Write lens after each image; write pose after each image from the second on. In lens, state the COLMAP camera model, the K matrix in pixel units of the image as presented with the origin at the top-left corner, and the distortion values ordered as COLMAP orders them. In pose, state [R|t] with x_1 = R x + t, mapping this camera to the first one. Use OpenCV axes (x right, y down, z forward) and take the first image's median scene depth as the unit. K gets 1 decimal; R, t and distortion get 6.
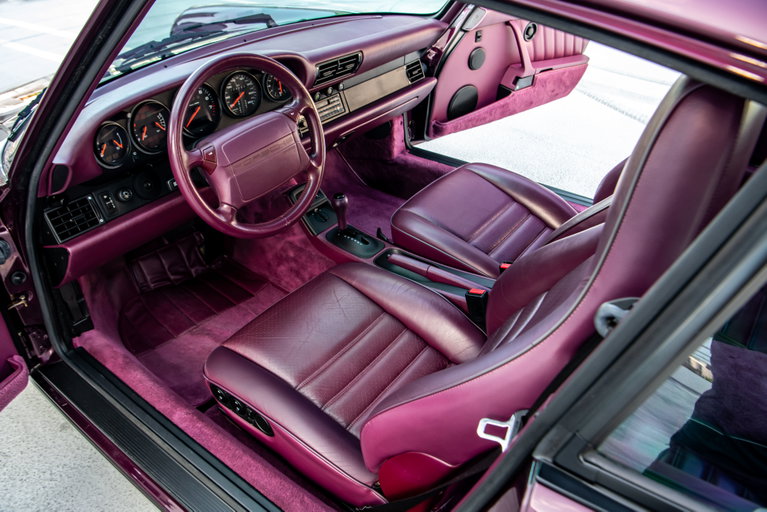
lens RADIAL K [[548.8, 0, 387.7], [0, 548.8, 255.7], [0, 0, 1]] dist [-0.076232, 0.009812]
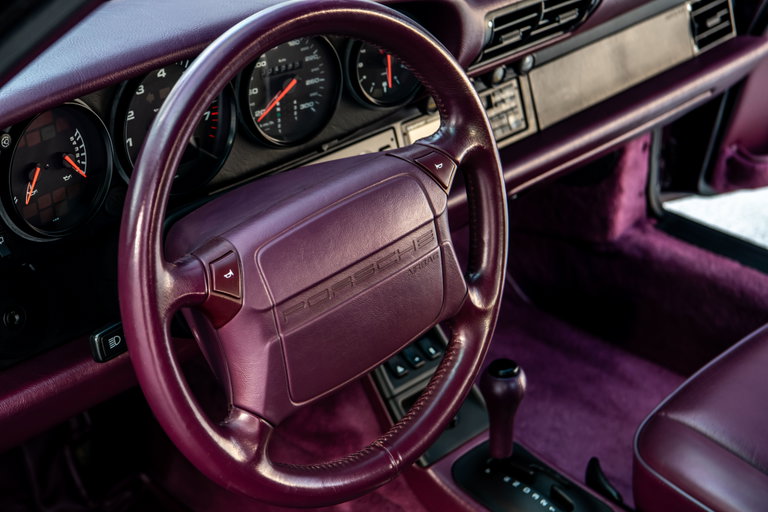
lens RADIAL K [[1447.4, 0, 384.3], [0, 1447.4, 259.8], [0, 0, 1]] dist [0.280429, 0.000000]
pose [[0.993639, 0.096712, -0.057699, -0.129596], [-0.101742, 0.990568, -0.091778, -0.091583], [0.048279, 0.097064, 0.994106, 0.035431]]
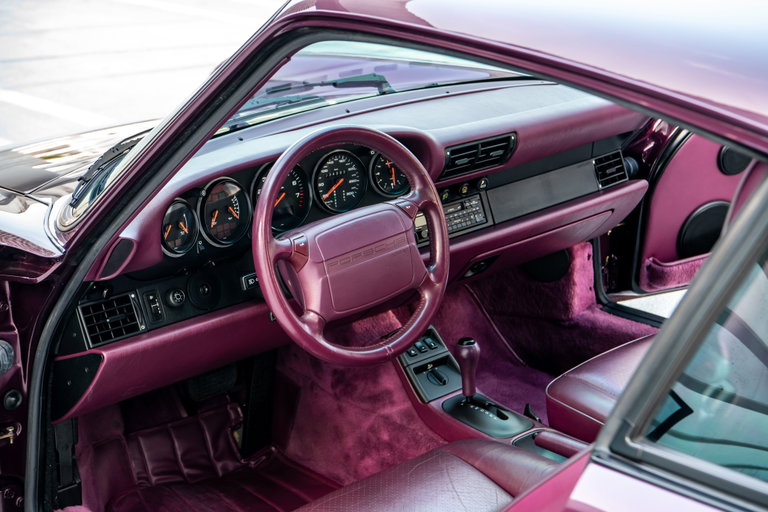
lens RADIAL K [[1447.4, 0, 391.0], [0, 1447.4, 258.1], [0, 0, 1]] dist [0.280429, 0.000000]
pose [[0.984686, 0.043979, -0.168701, 0.119898], [-0.089840, 0.957286, -0.274830, 0.304573], [0.149408, 0.285777, 0.946577, -0.740344]]
